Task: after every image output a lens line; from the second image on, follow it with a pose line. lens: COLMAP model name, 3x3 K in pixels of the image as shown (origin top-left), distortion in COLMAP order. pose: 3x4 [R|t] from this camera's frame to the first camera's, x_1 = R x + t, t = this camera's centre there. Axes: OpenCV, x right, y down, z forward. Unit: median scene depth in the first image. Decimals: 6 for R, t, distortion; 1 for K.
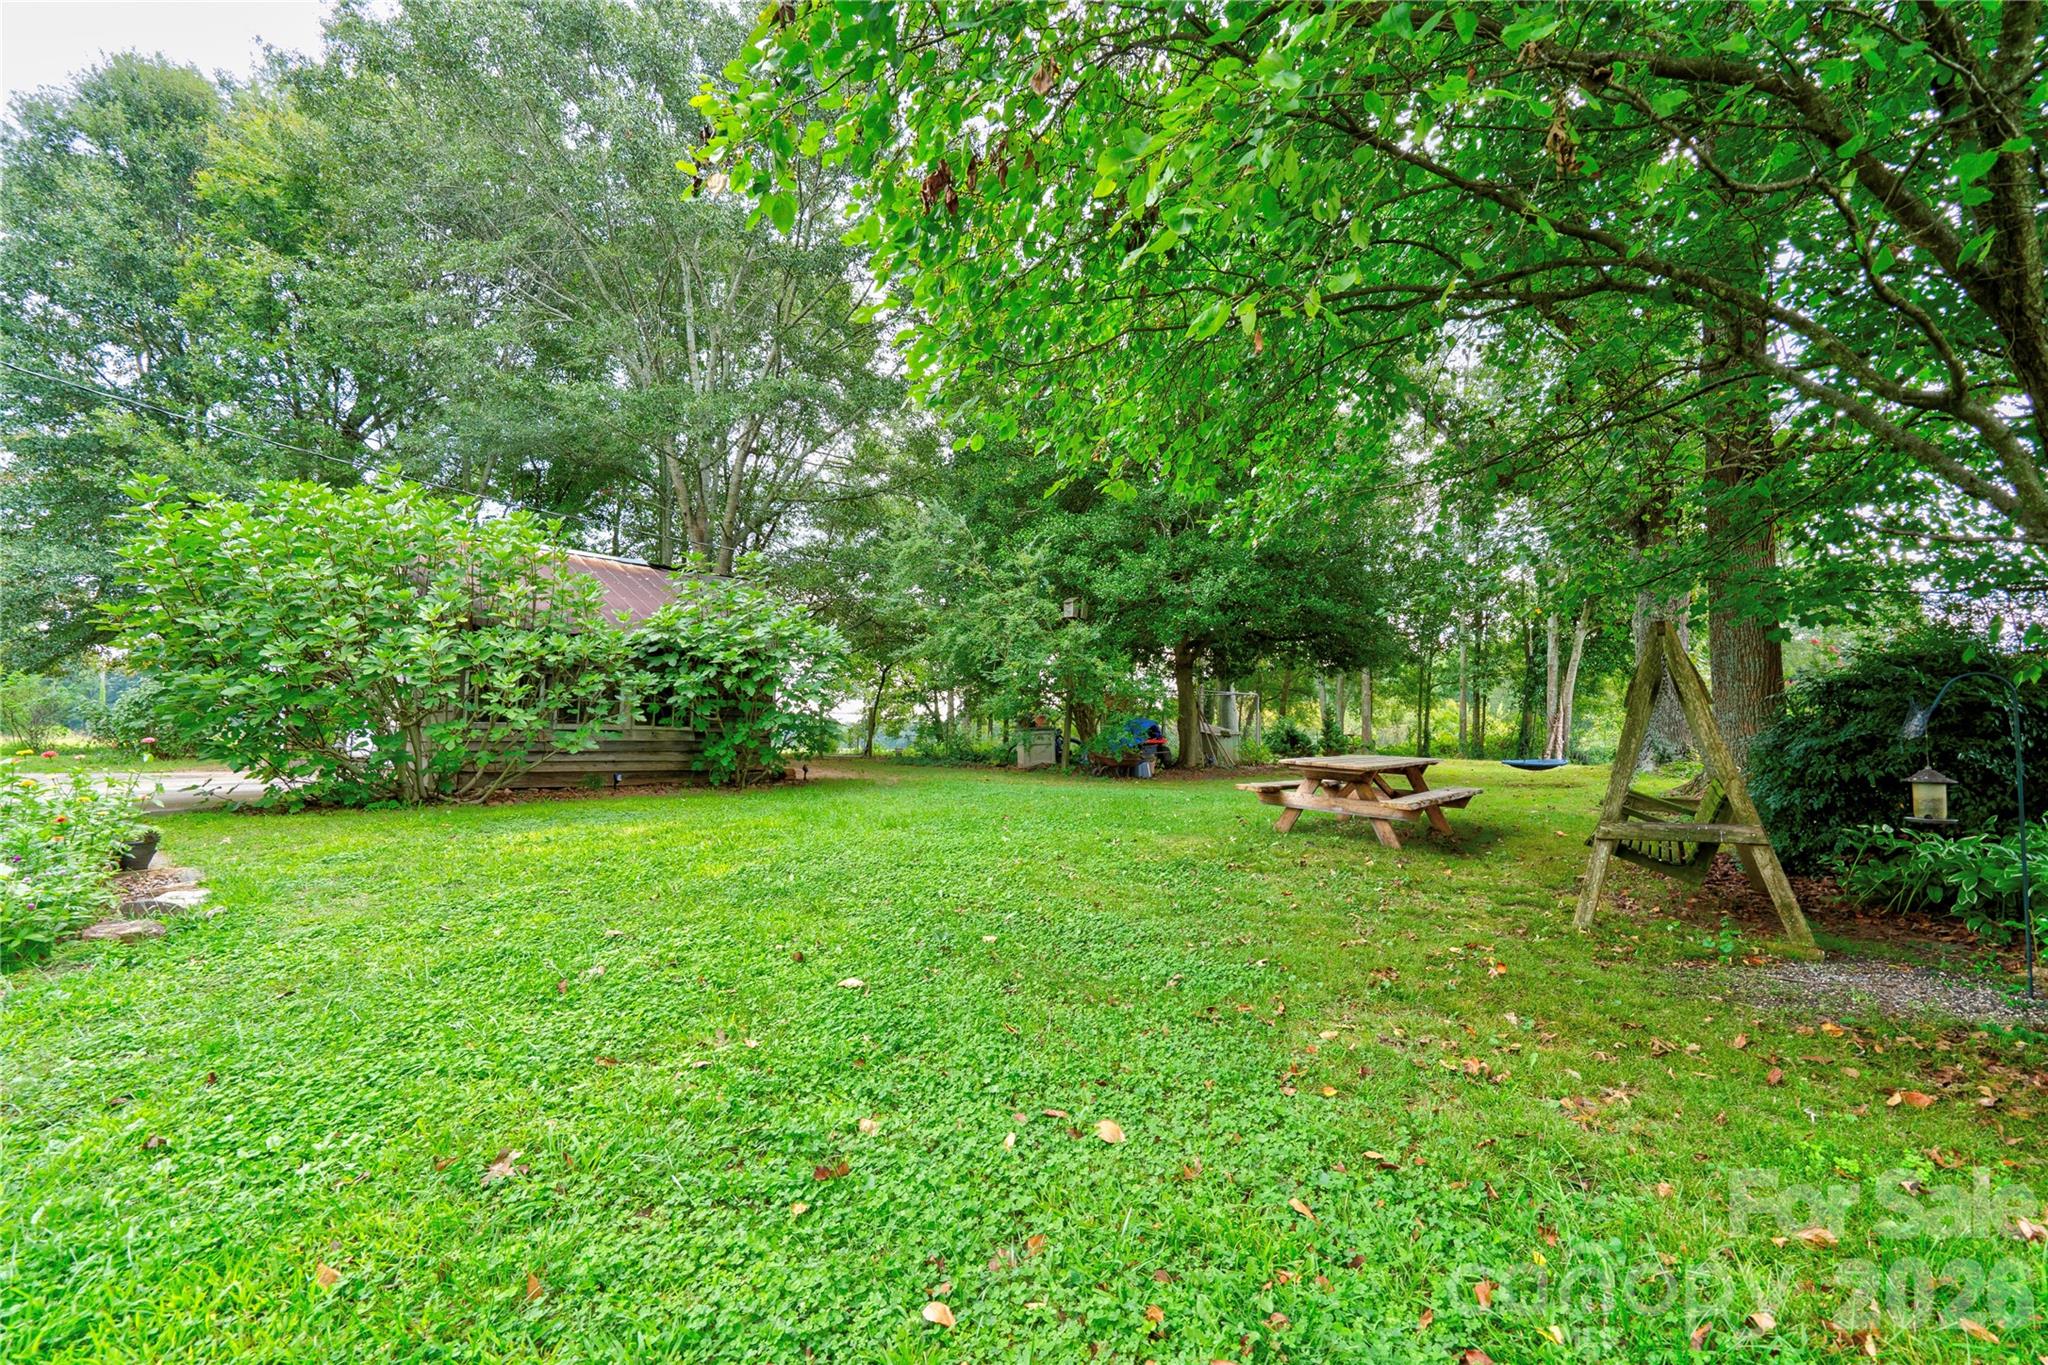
lens RADIAL K [[934.5, 0, 1020.3], [0, 934.5, 676.6], [0, 0, 1]] dist [0.020340, 0.000108]
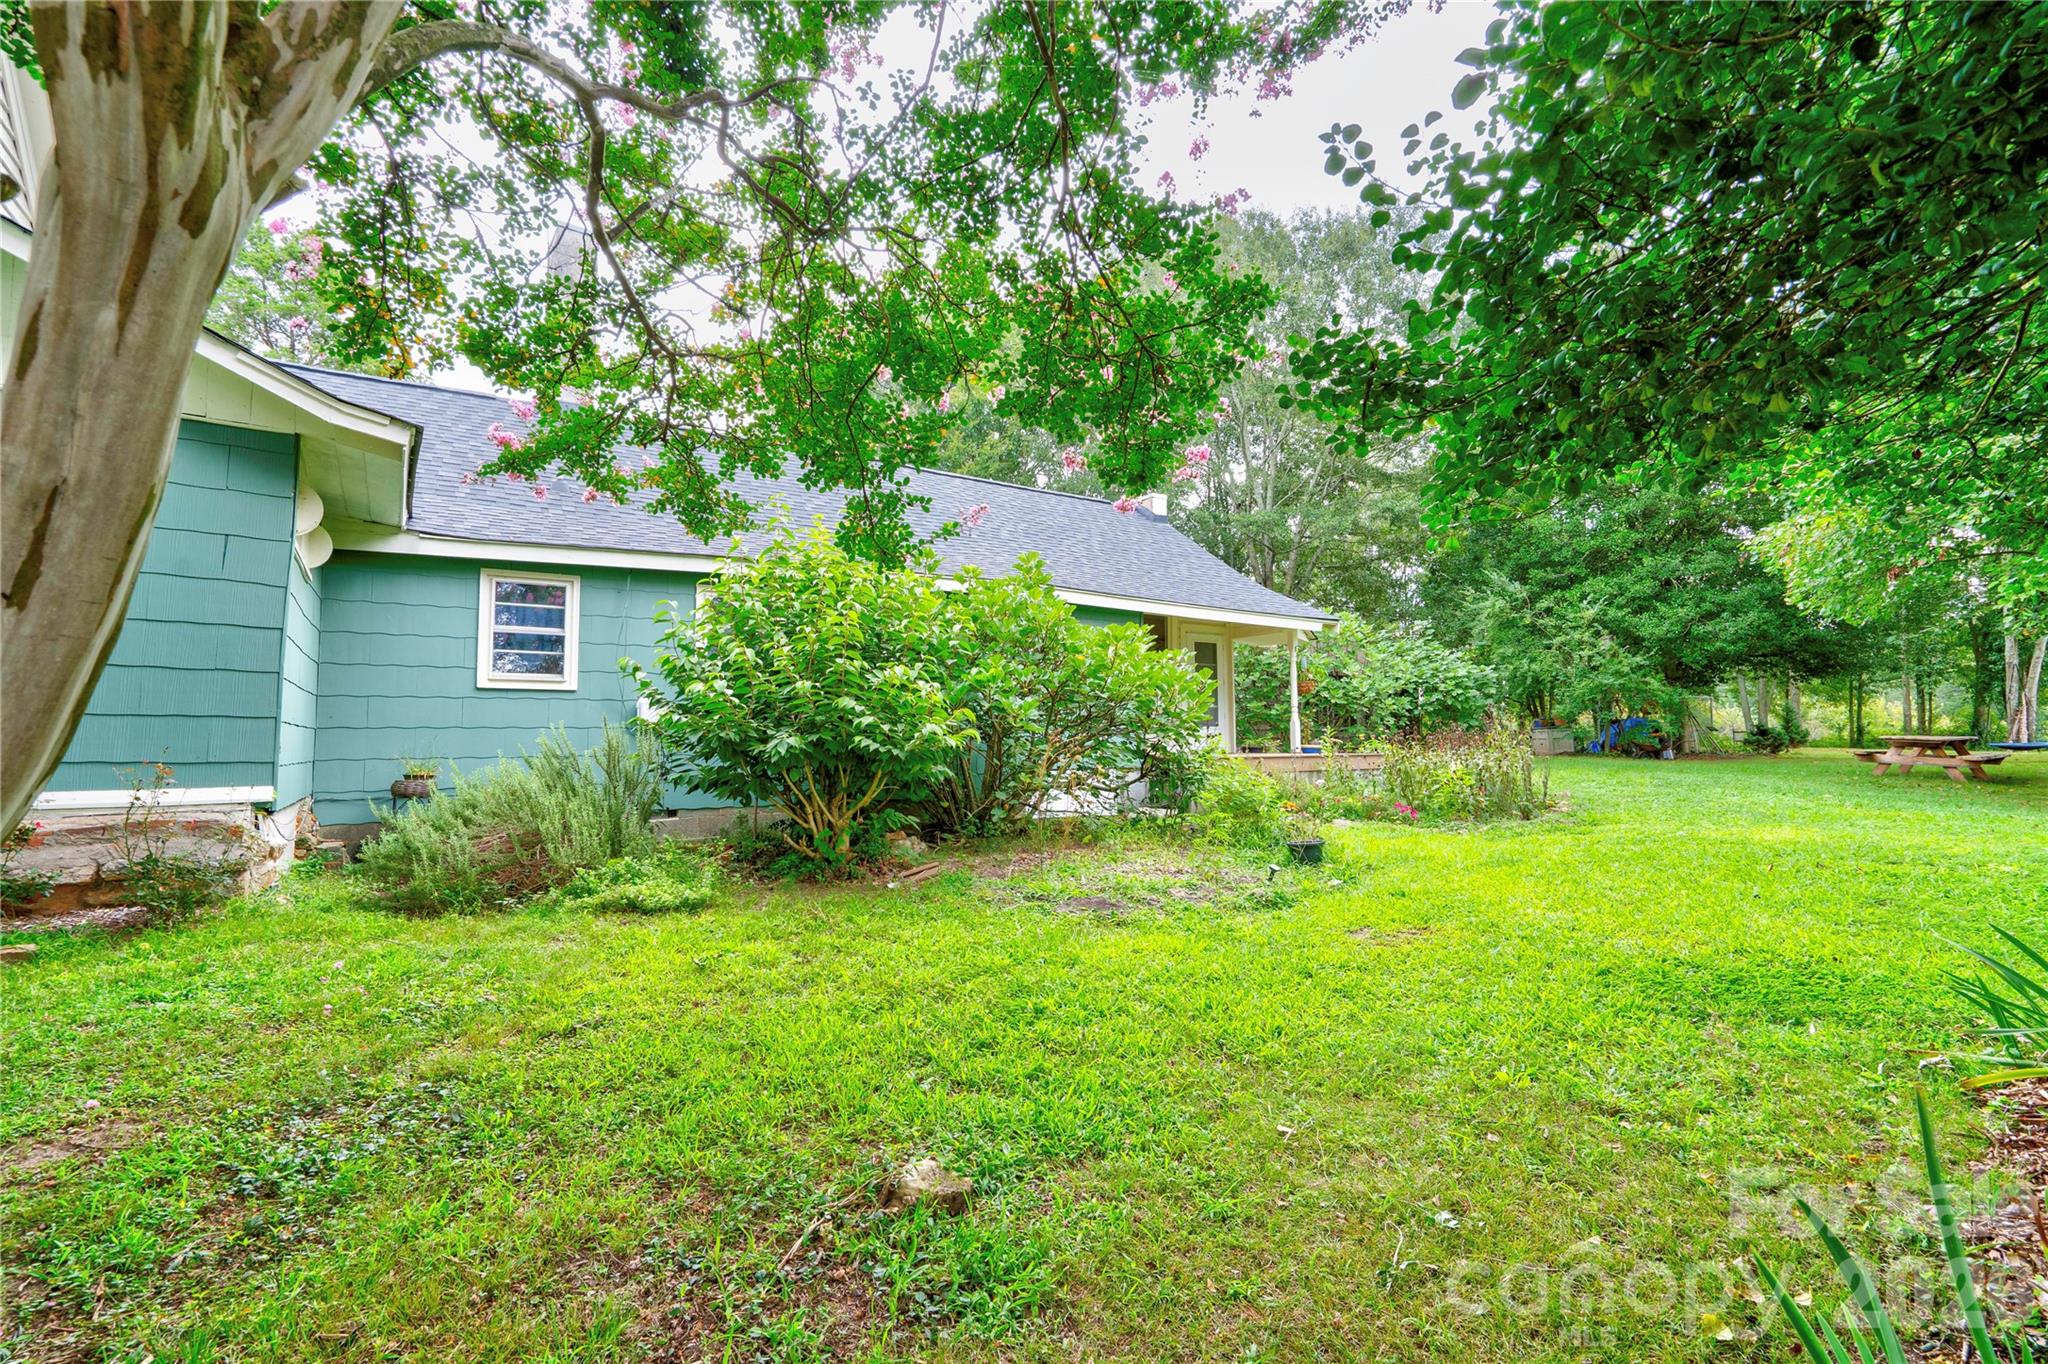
lens RADIAL K [[934.5, 0, 1020.3], [0, 934.5, 676.1], [0, 0, 1]] dist [0.020340, 0.000108]
pose [[0.964482, -0.032384, -0.262157, -0.388417], [0.030201, 0.999467, -0.012355, -0.026900], [0.262417, 0.003999, 0.964946, -0.569101]]
